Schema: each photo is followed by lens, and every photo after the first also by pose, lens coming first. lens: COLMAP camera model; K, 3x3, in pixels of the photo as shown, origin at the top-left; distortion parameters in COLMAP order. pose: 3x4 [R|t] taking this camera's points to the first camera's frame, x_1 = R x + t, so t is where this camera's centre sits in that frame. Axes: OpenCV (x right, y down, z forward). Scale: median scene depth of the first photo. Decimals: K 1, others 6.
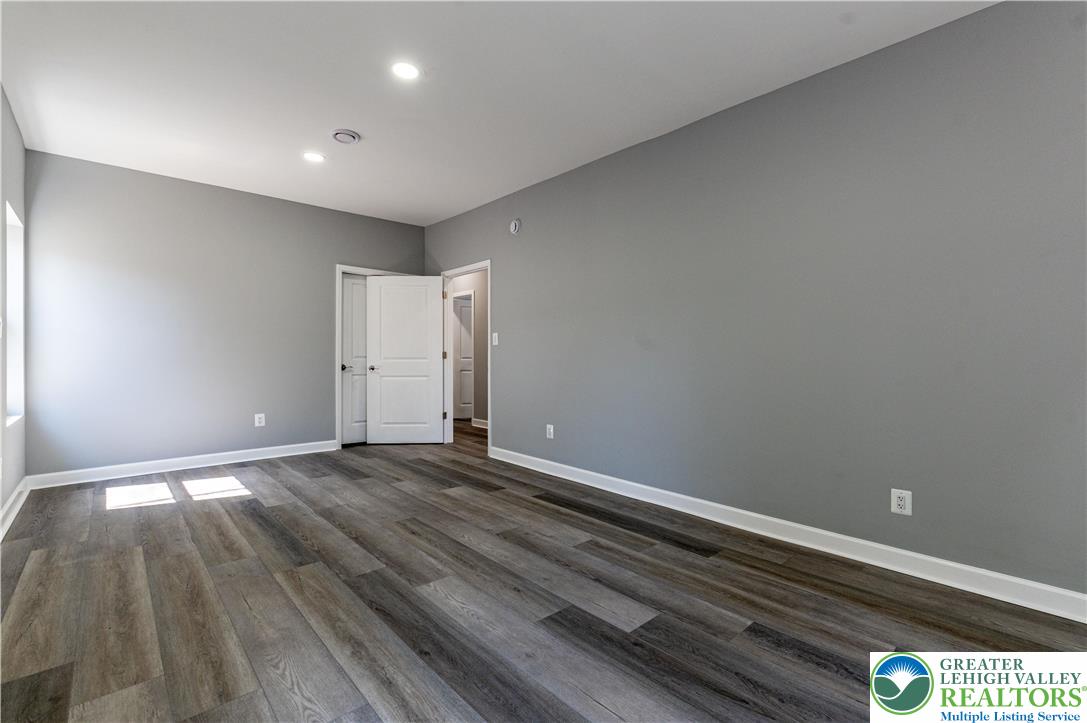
lens RADIAL K [[473.9, 0, 536.4], [0, 473.9, 354.8], [0, 0, 1]] dist [0.005038, -0.002138]
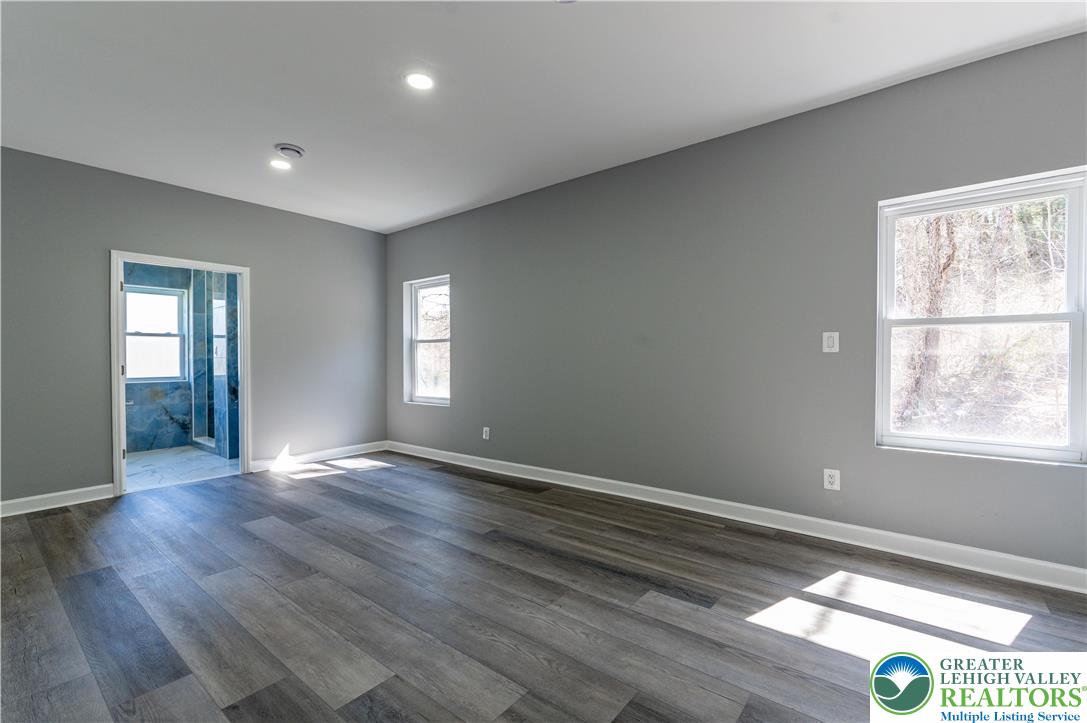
lens RADIAL K [[473.9, 0, 543.2], [0, 473.9, 360.6], [0, 0, 1]] dist [0.005038, -0.002138]
pose [[-0.986884, -0.001851, -0.161423, -0.344601], [-0.001477, 0.999996, -0.002436, -0.012012], [0.161426, -0.002166, -0.986882, 1.885122]]
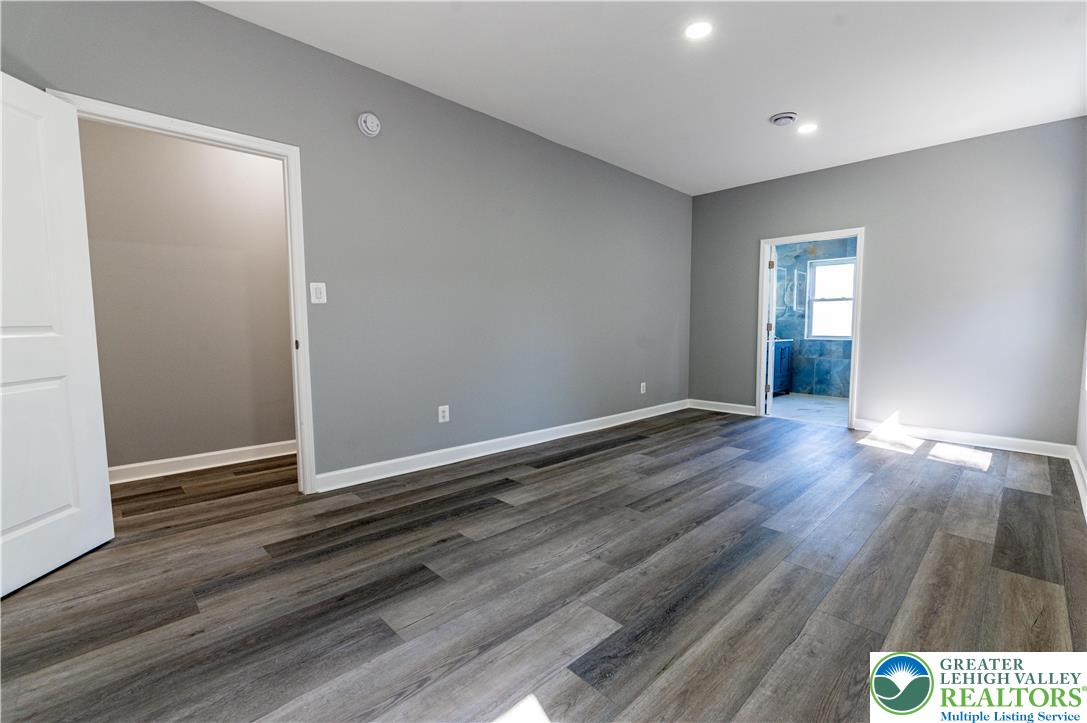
lens RADIAL K [[473.9, 0, 570.9], [0, 473.9, 358.6], [0, 0, 1]] dist [0.005038, -0.002138]
pose [[-0.069706, -0.076590, 0.994623, -1.188842], [-0.008968, 0.997056, 0.076149, 0.000692], [-0.997527, -0.003612, -0.070188, 1.242301]]
